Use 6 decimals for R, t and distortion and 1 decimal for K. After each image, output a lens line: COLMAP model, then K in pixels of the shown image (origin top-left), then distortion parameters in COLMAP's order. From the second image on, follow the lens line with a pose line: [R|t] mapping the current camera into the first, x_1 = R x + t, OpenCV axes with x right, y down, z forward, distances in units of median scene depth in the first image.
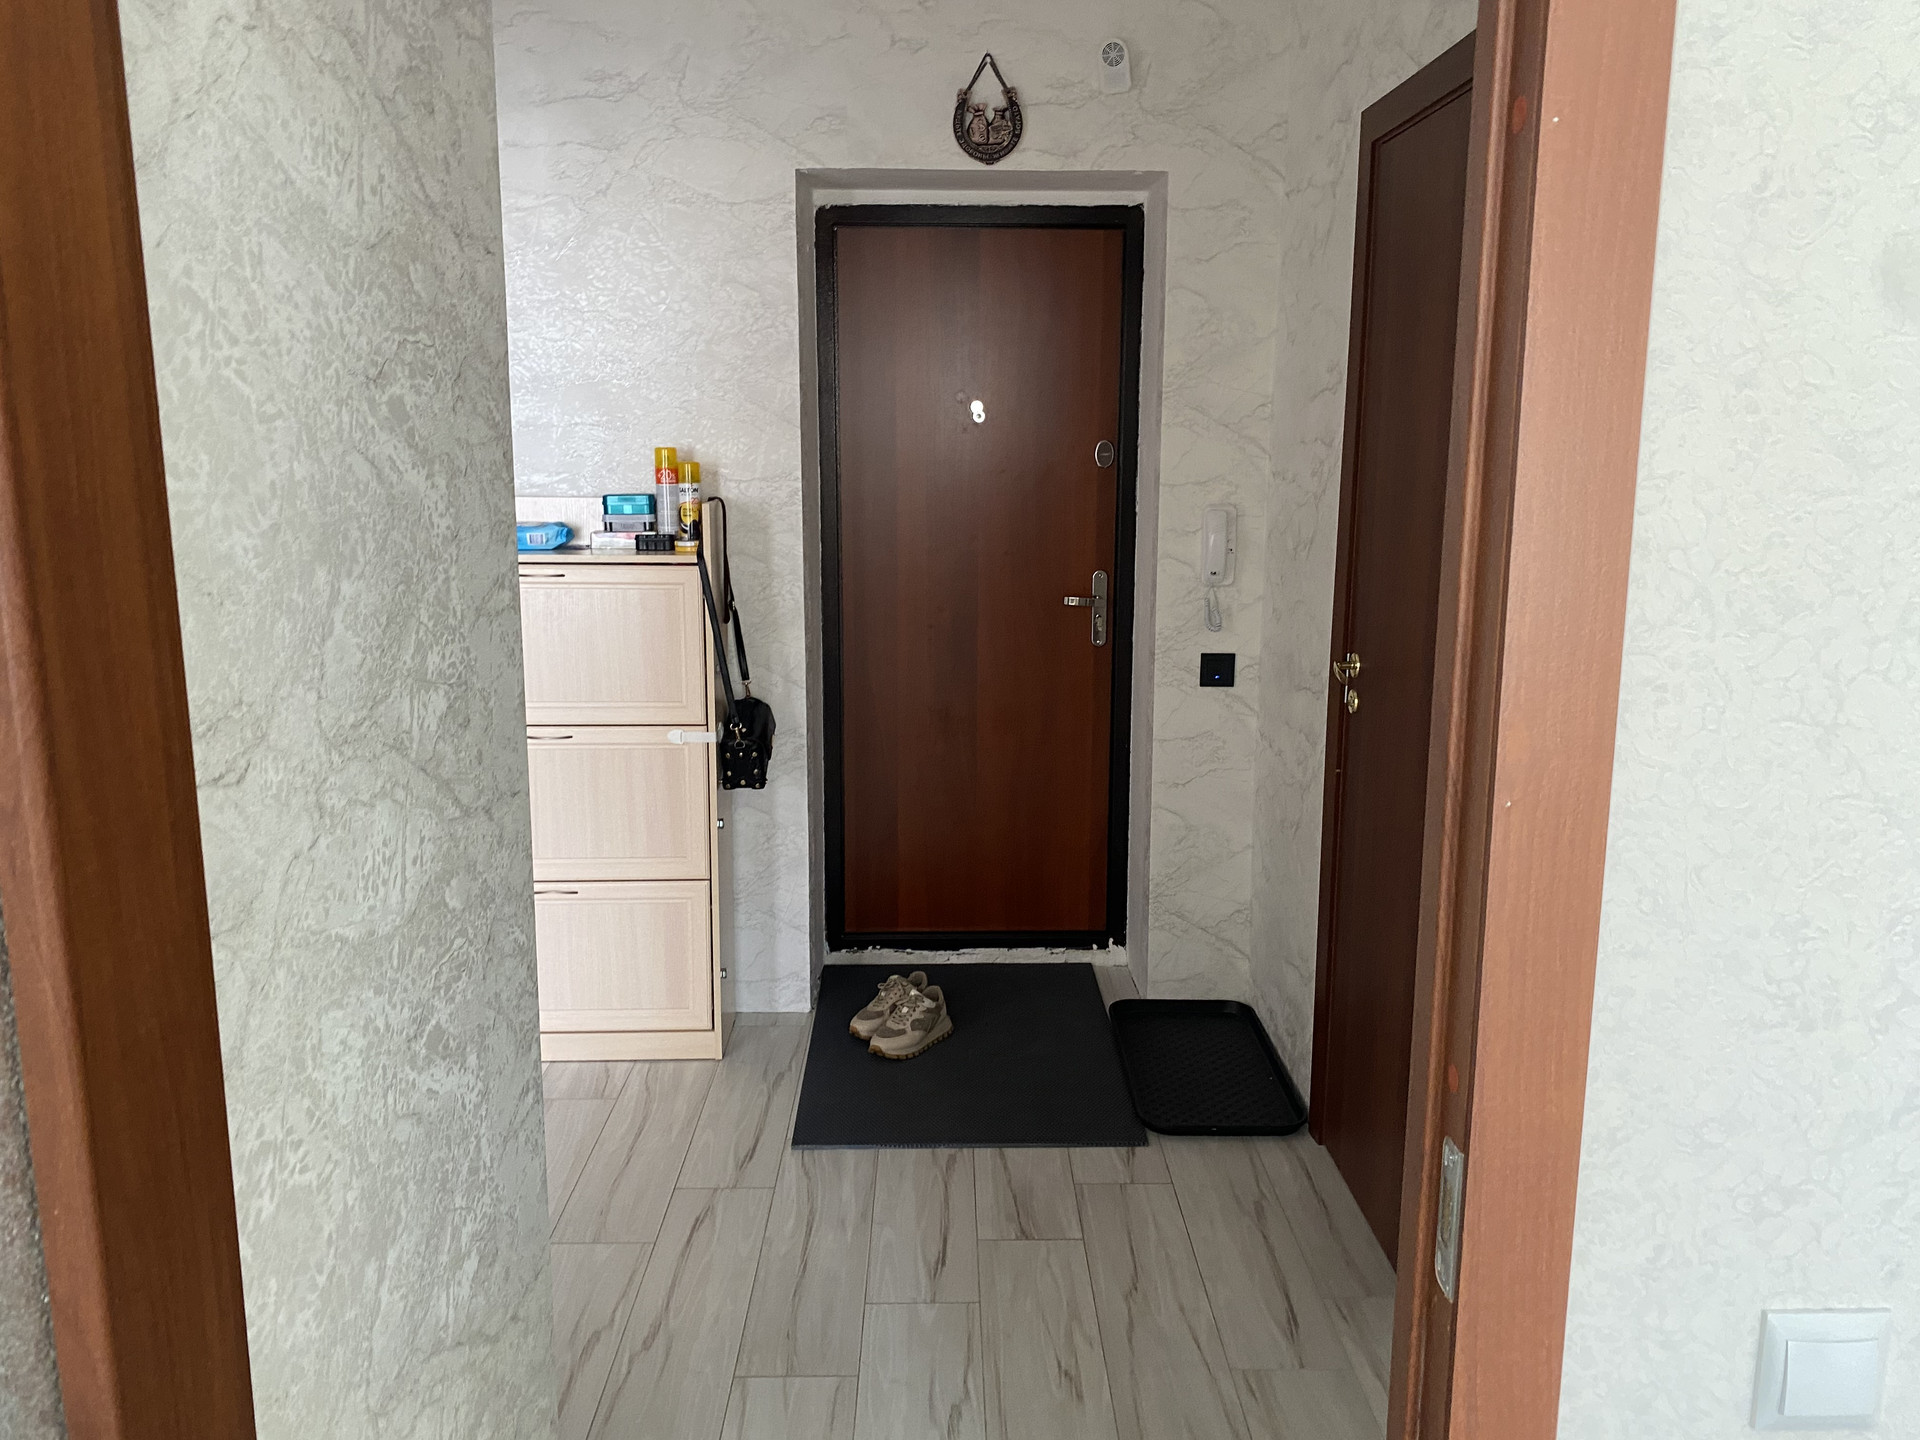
lens RADIAL K [[1482.0, 0, 962.5], [0, 1482.0, 696.9], [0, 0, 1]] dist [0.102723, -0.232514]
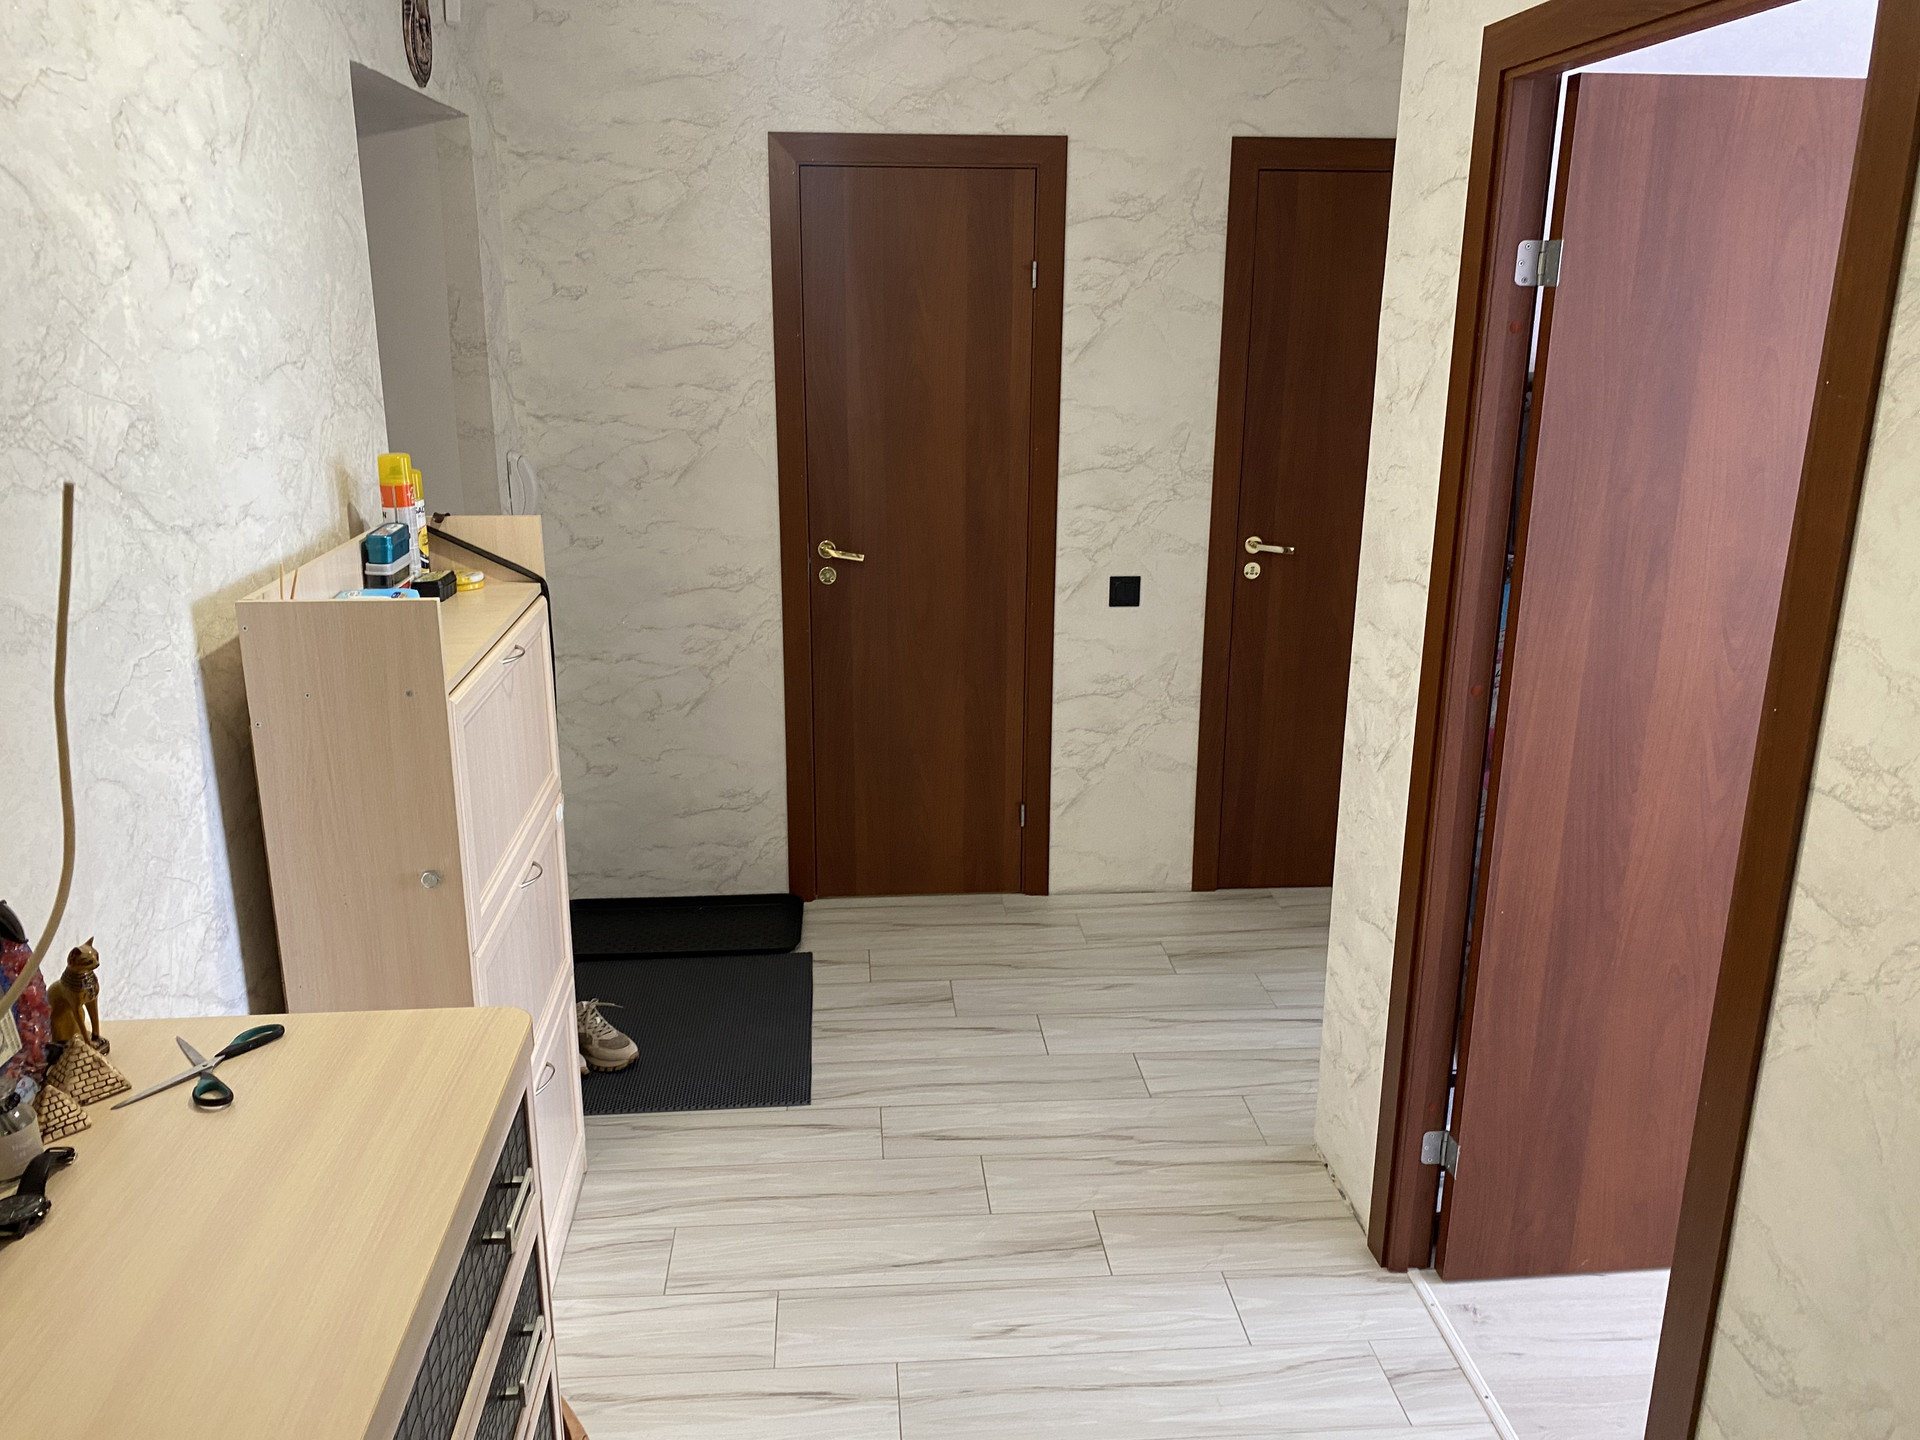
lens RADIAL K [[1482.0, 0, 962.5], [0, 1482.0, 696.9], [0, 0, 1]] dist [0.102723, -0.232514]
pose [[-0.055294, -0.296734, 0.953358, -1.109899], [0.164935, 0.938987, 0.301828, -0.294303], [-0.984753, 0.173932, -0.002978, 0.885098]]
